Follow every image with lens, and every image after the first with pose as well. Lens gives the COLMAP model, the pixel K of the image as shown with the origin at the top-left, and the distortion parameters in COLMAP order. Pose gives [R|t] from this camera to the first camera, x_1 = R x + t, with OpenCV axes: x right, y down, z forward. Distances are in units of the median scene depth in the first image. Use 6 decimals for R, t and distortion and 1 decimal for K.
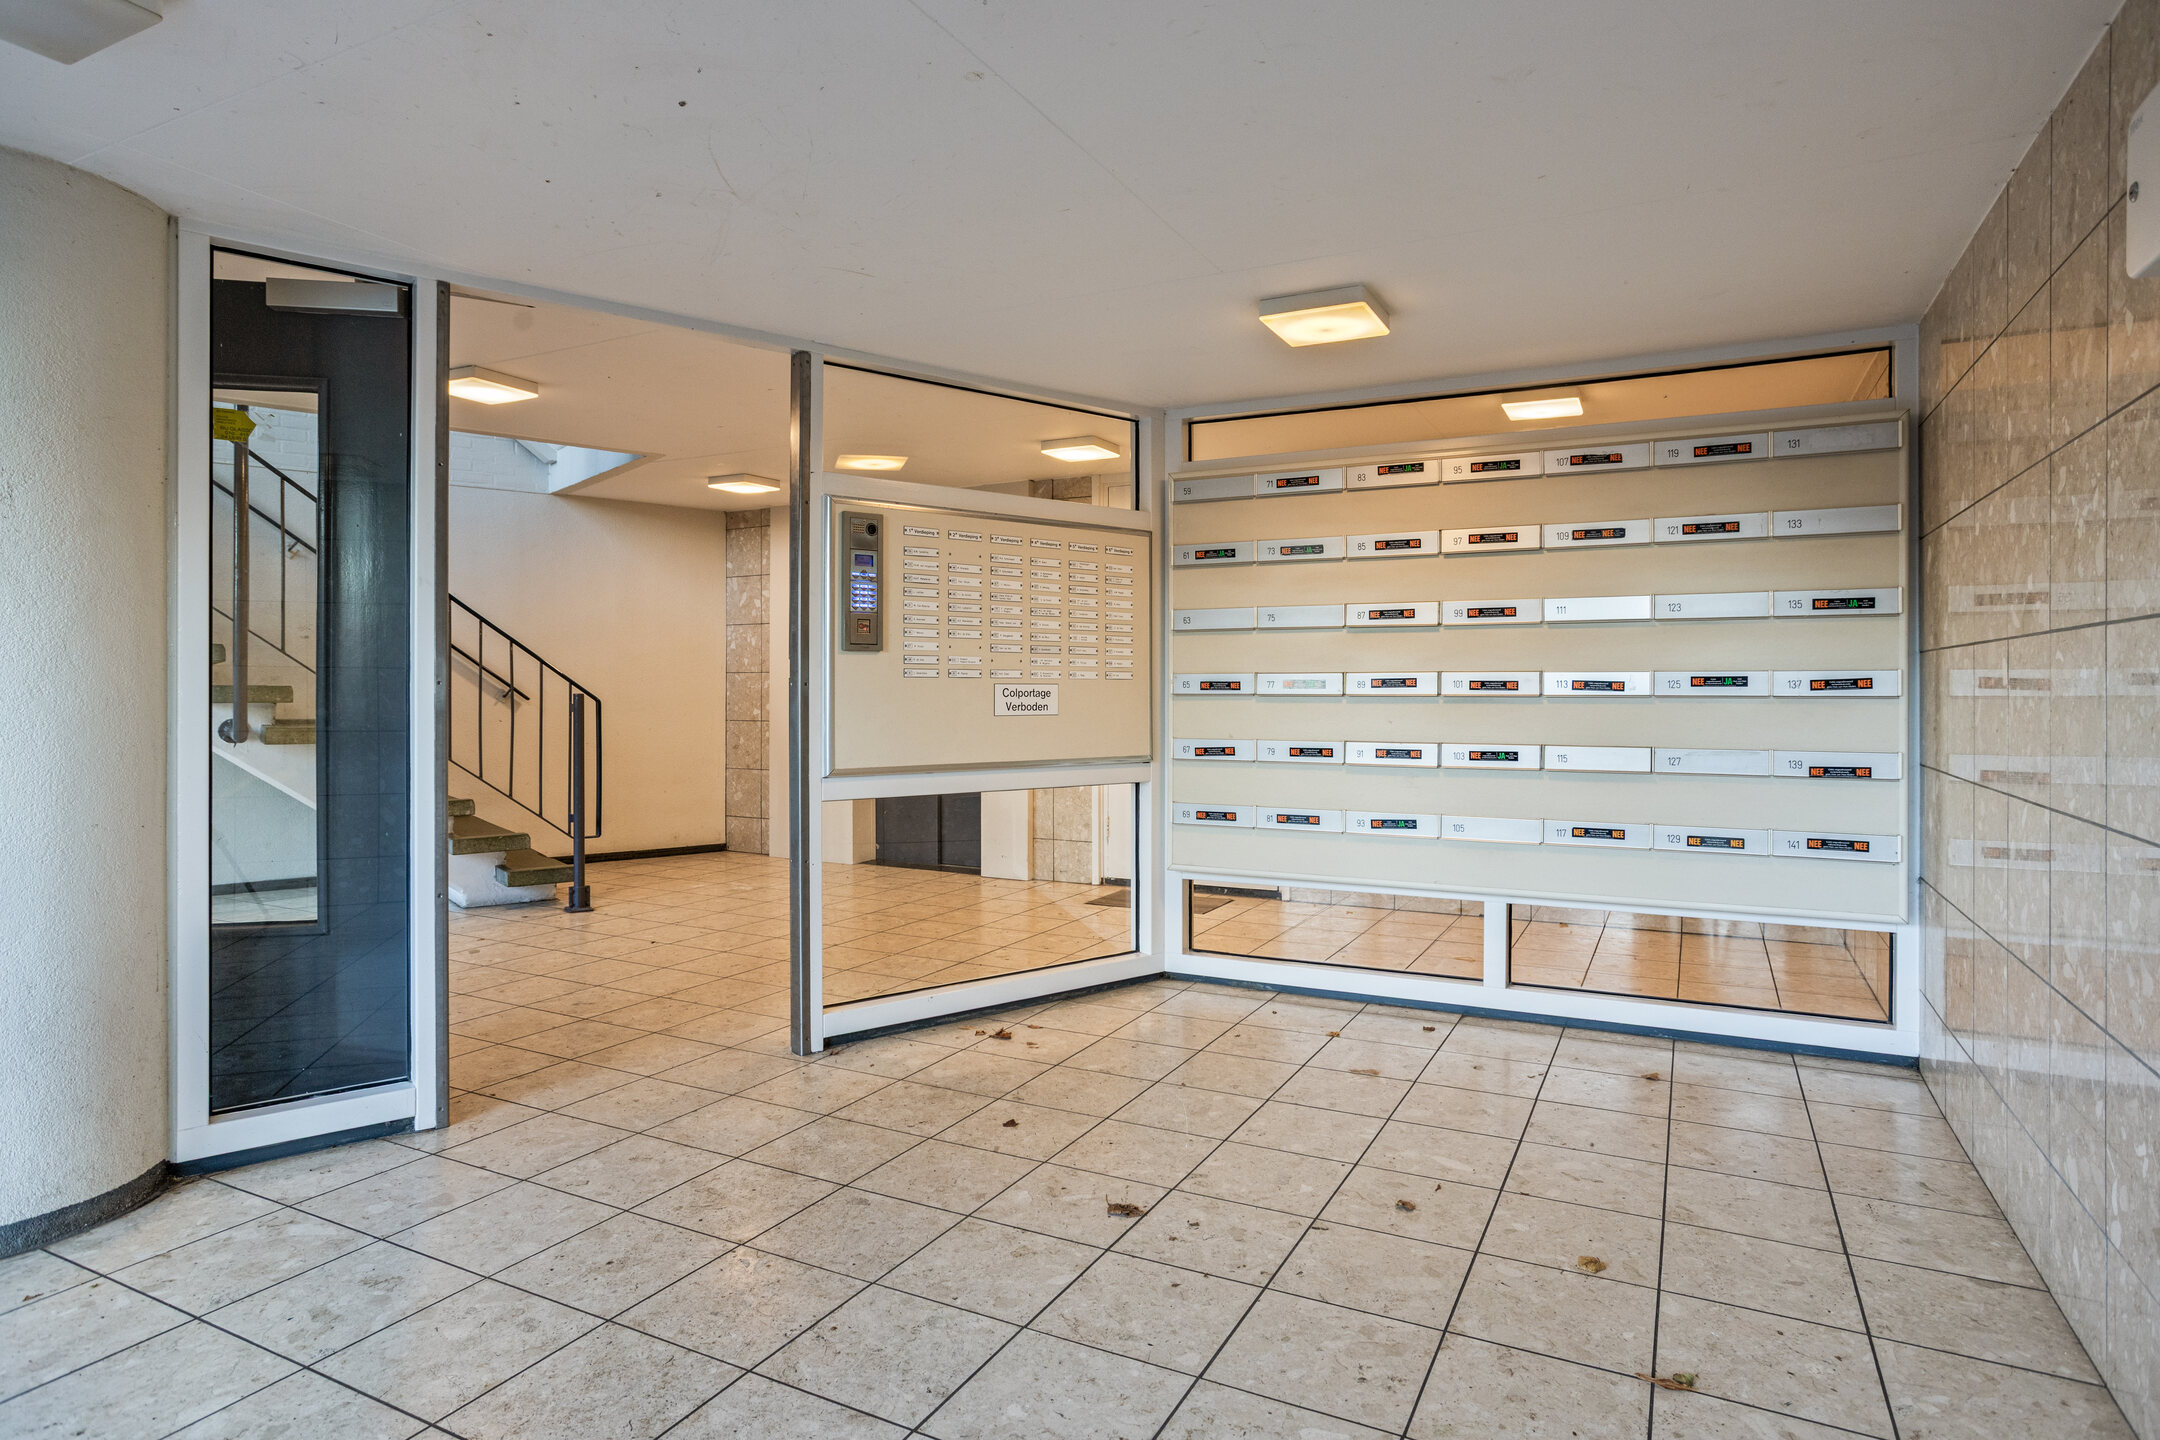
lens RADIAL K [[1183.8, 0, 1080.1], [0, 1183.8, 690.7], [0, 0, 1]] dist [-0.000892, -0.000083]
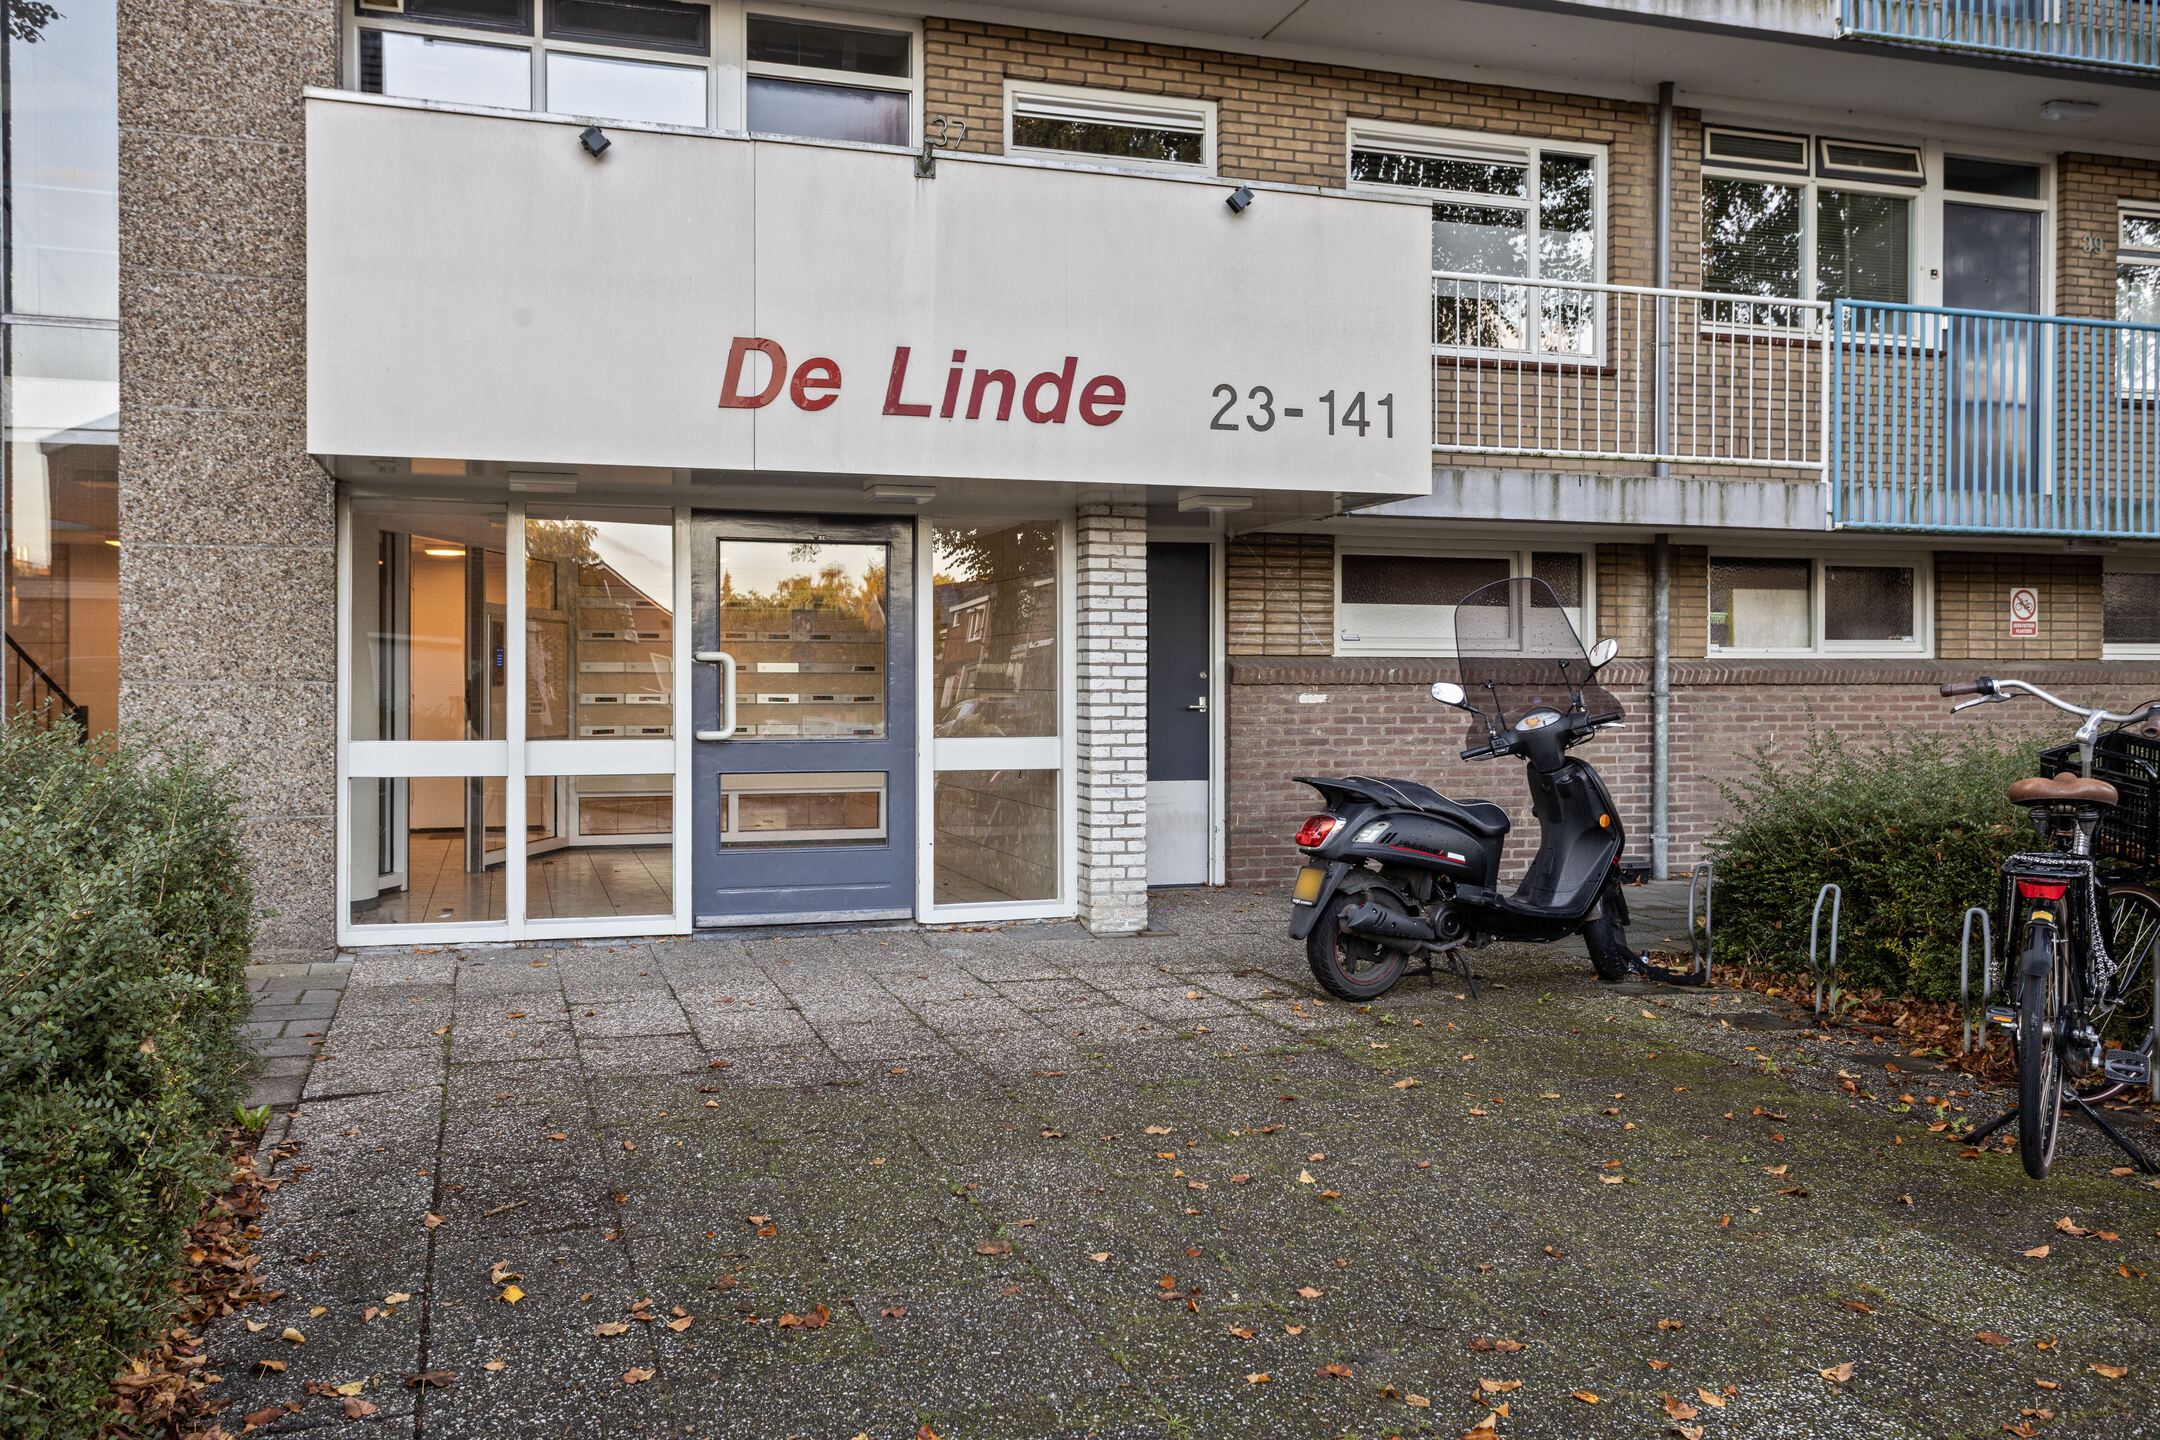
lens RADIAL K [[1989.6, 0, 1080.0], [0, 1989.6, 720.0], [0, 0, 1]] dist [0.002068, 0.003423]
pose [[0.683715, -0.008789, 0.729696, -2.089713], [-0.000557, 0.999921, 0.012565, -0.014123], [-0.729749, -0.008997, 0.683656, -2.212186]]
